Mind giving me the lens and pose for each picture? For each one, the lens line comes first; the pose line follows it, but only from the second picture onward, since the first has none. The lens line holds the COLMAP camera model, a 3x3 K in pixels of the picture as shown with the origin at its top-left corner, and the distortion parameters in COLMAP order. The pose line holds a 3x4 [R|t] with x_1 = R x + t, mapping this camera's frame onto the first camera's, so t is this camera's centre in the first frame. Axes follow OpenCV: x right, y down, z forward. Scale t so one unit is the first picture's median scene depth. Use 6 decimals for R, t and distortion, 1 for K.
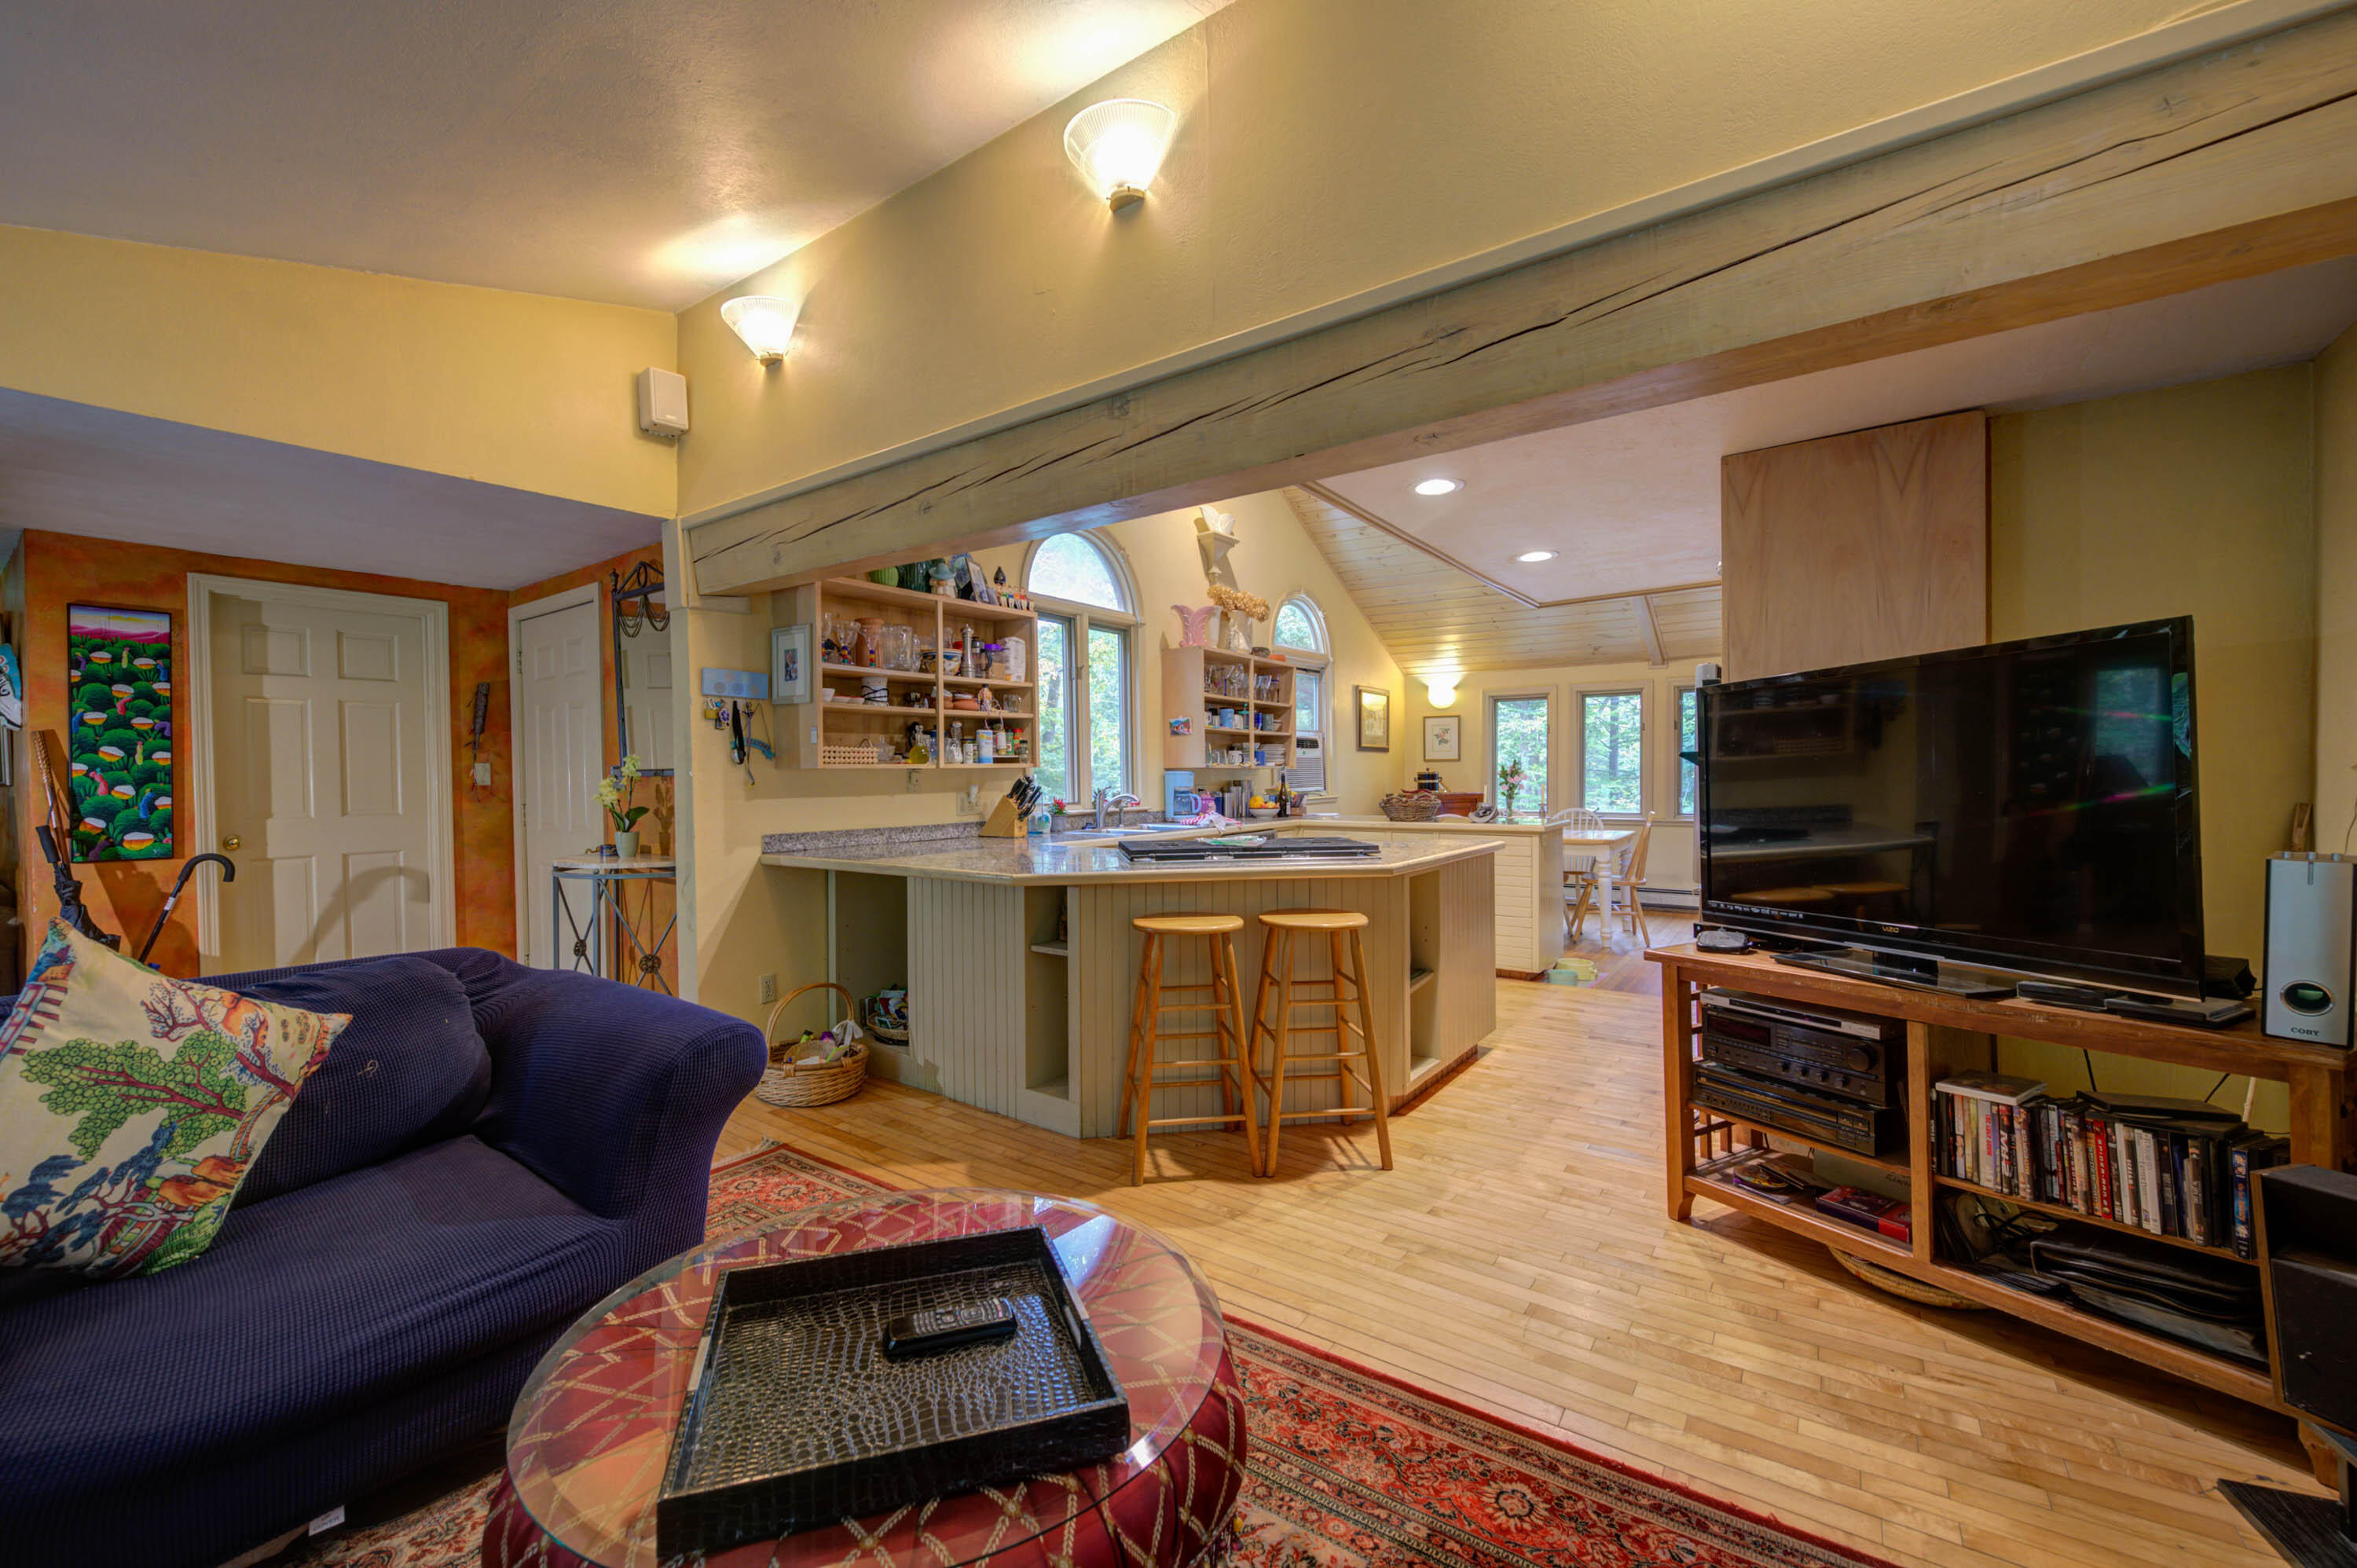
lens RADIAL K [[932.1, 0, 1178.5], [0, 932.1, 784.0], [0, 0, 1]] dist [0.007210, -0.004469]
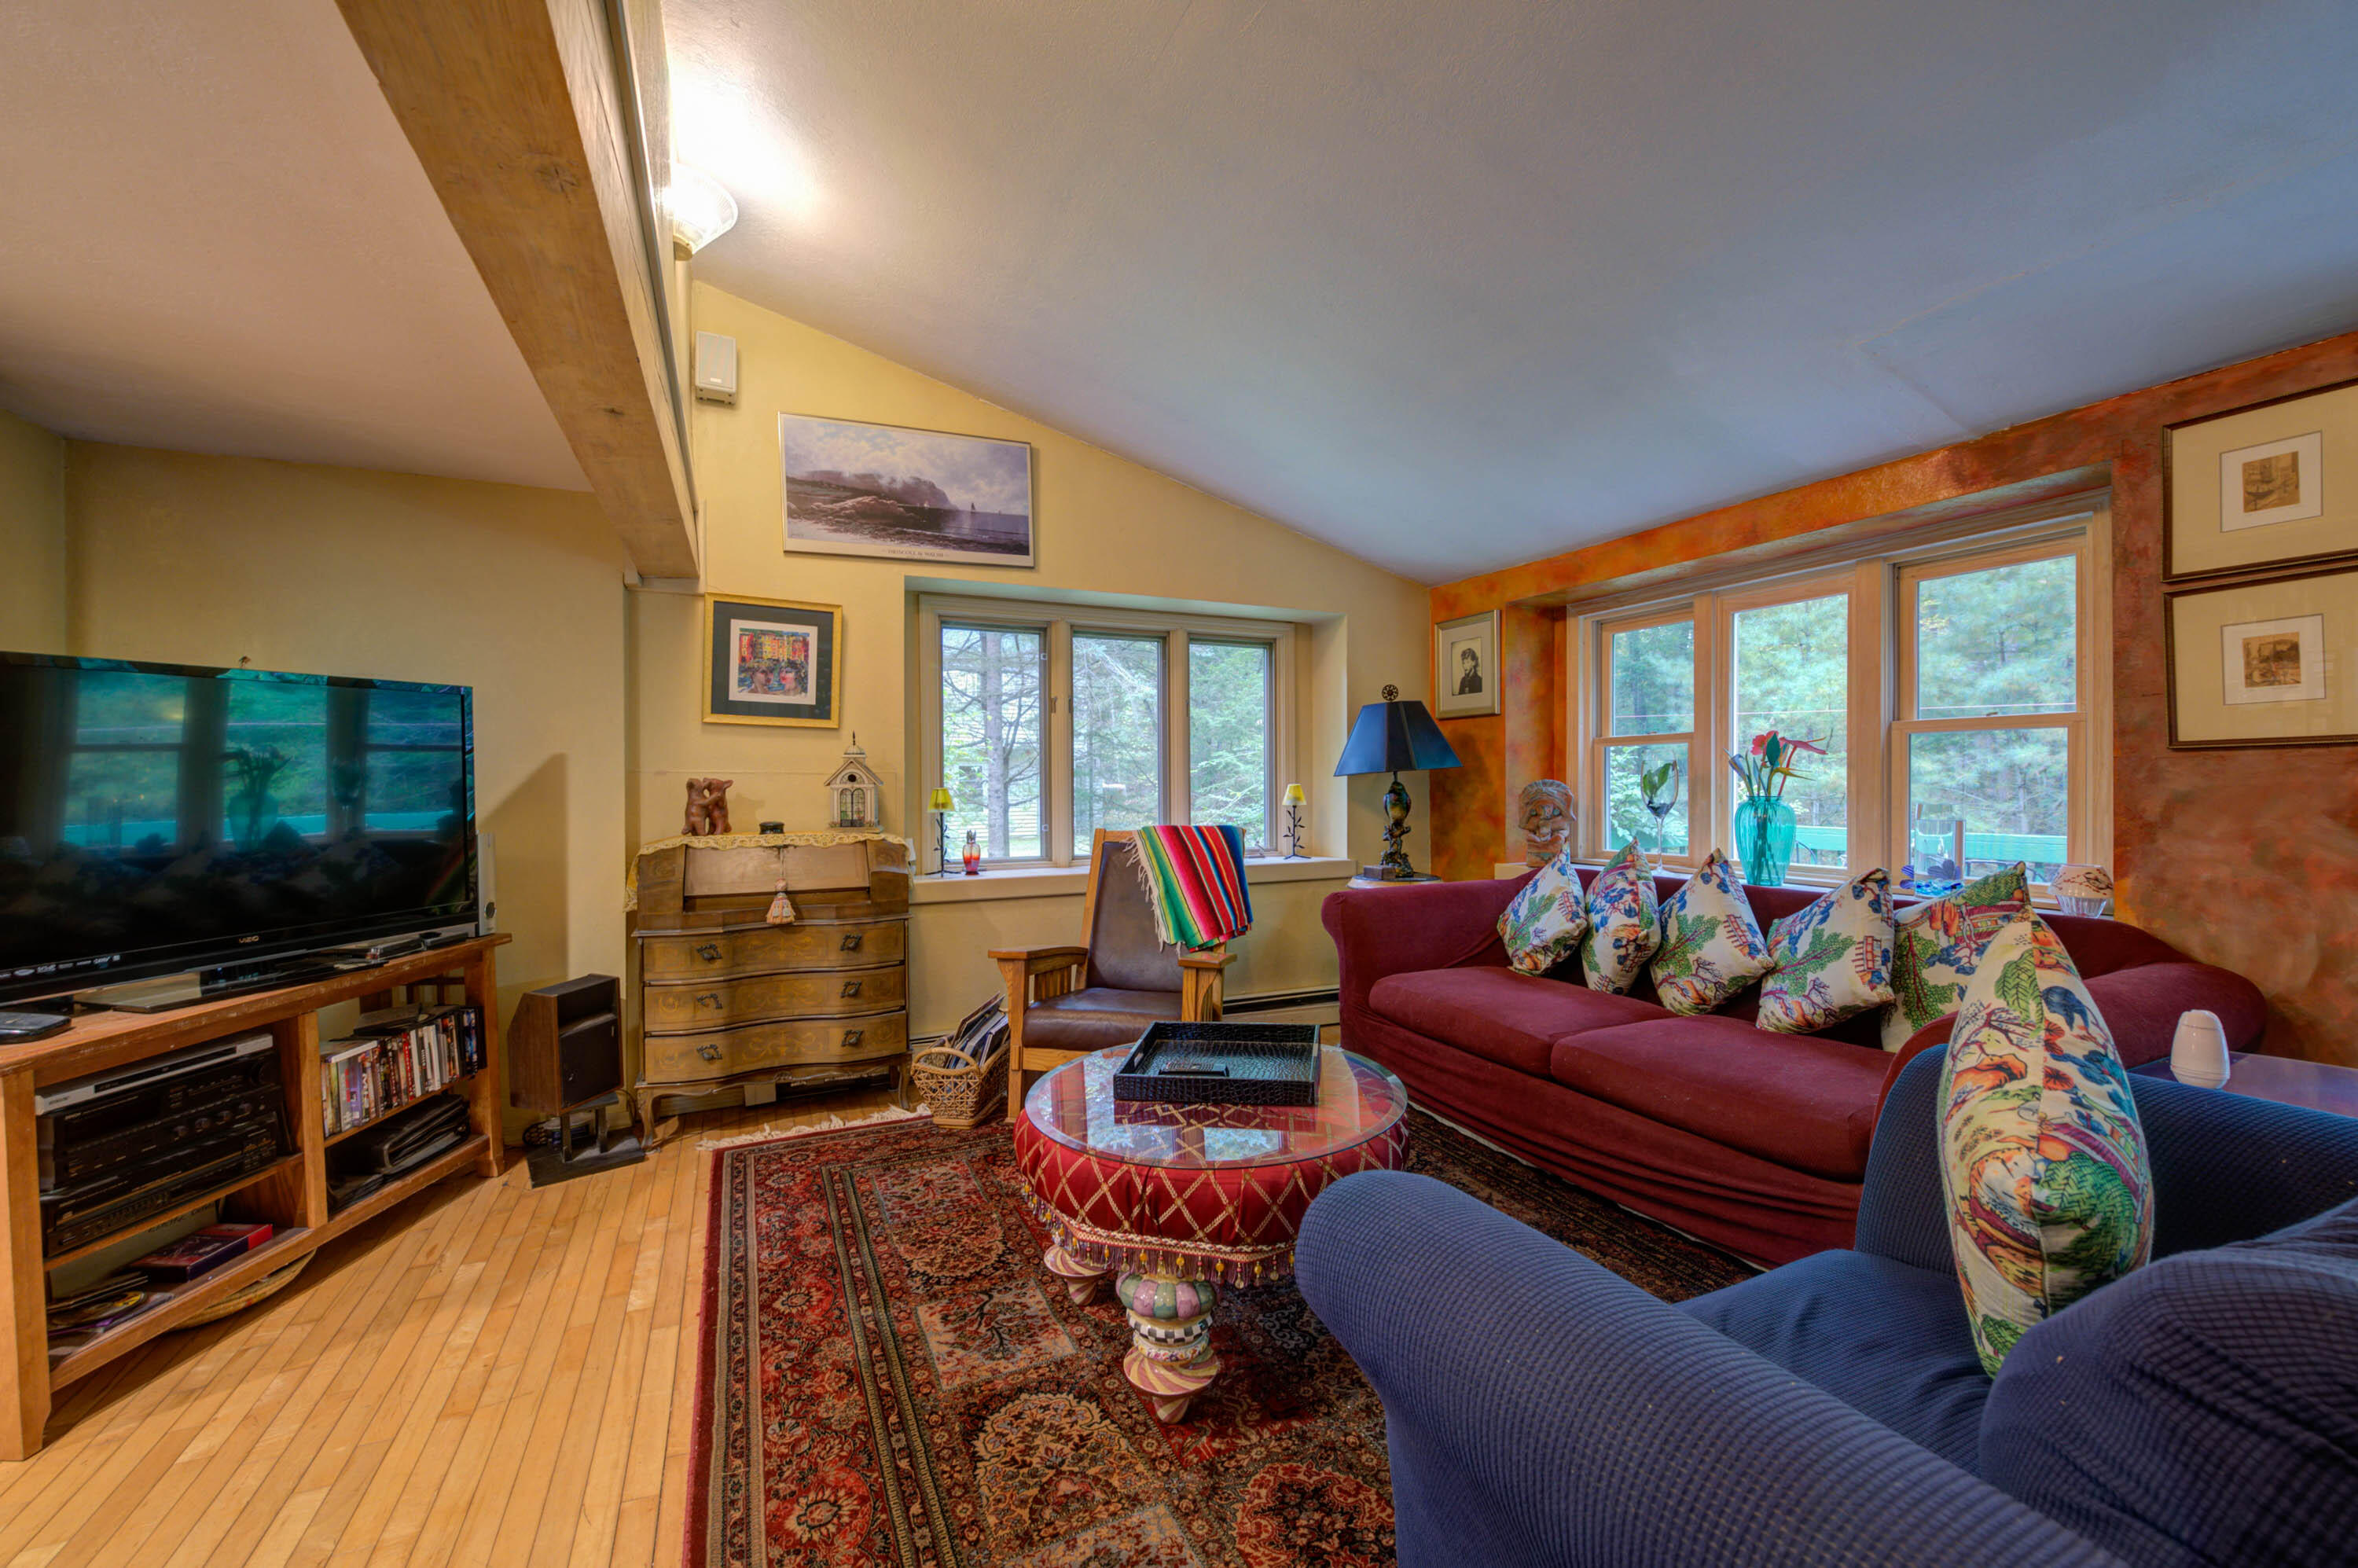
lens RADIAL K [[932.5, 0, 1179.0], [0, 932.5, 784.0], [0, 0, 1]] dist [0.007210, -0.004469]
pose [[-0.873353, 0.016347, 0.486813, -0.590153], [0.018965, 0.999820, 0.000450, 0.007801], [-0.486718, 0.009625, -0.873506, 1.373030]]
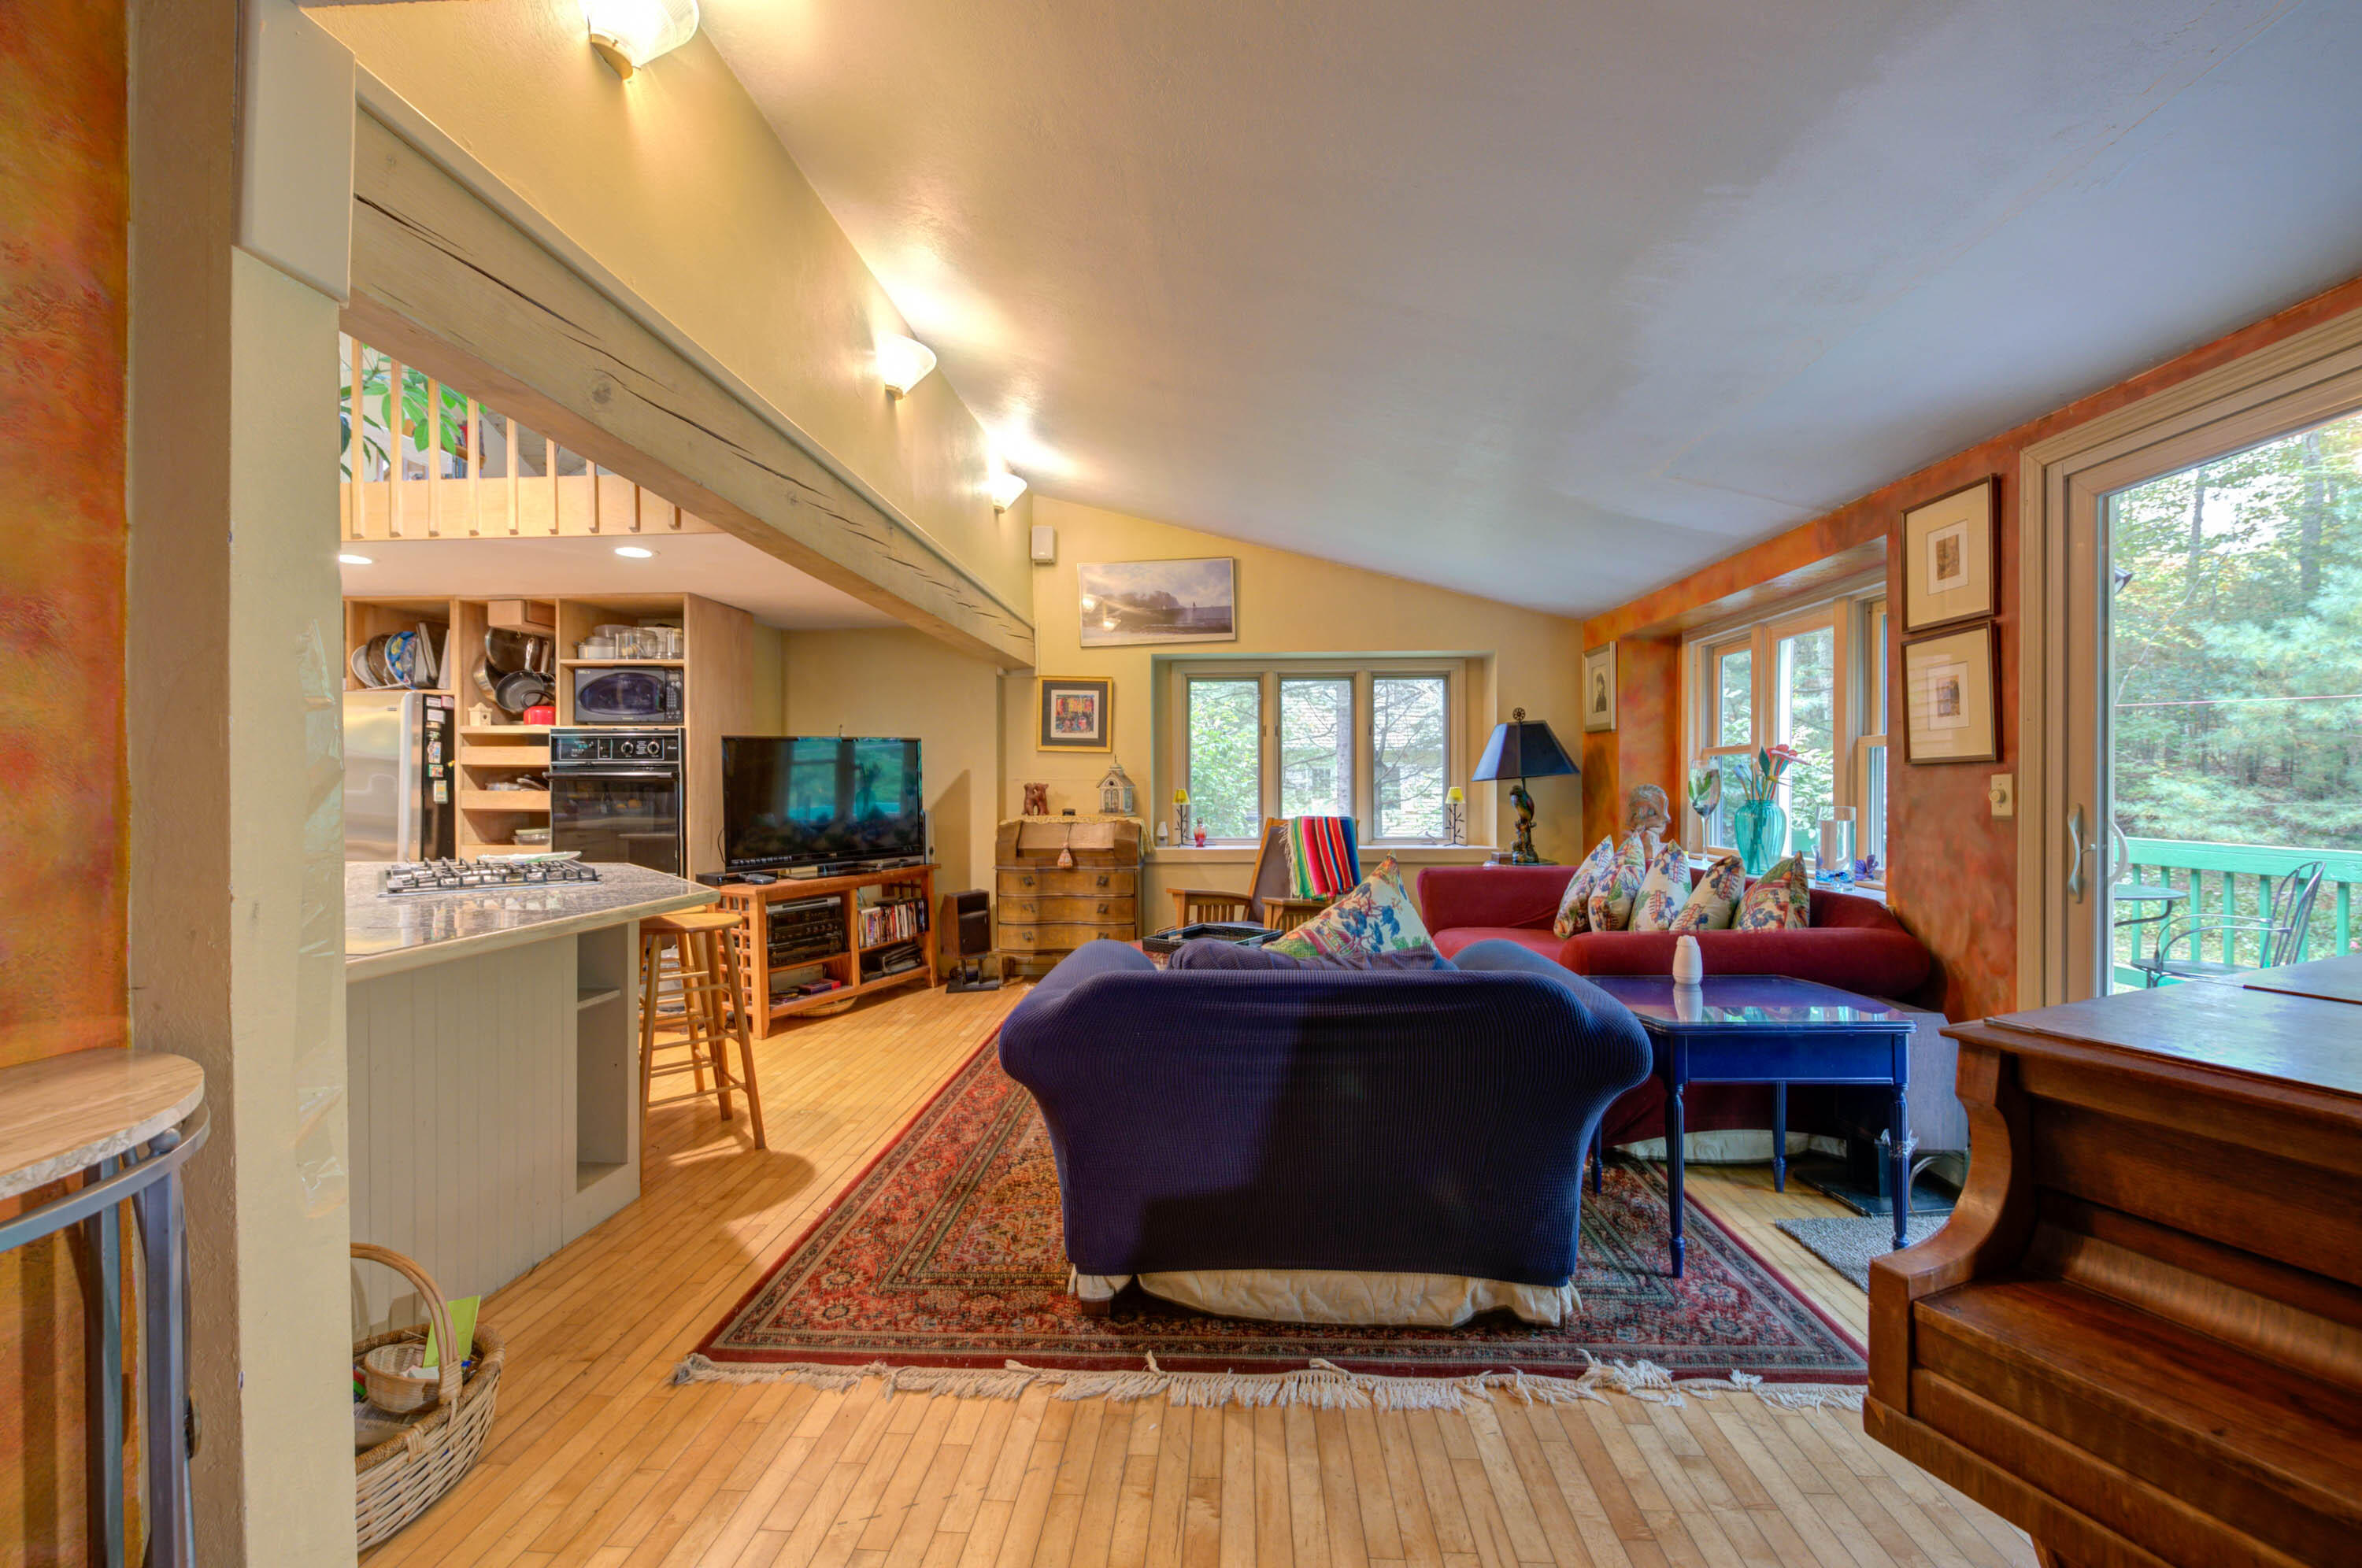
lens RADIAL K [[934.0, 0, 1181.0], [0, 934.0, 784.0], [0, 0, 1]] dist [0.007210, -0.004469]
pose [[-0.540918, 0.013715, 0.840964, -1.616041], [0.014053, 0.999875, -0.007268, 0.011801], [-0.840958, 0.007887, -0.541043, 1.505378]]
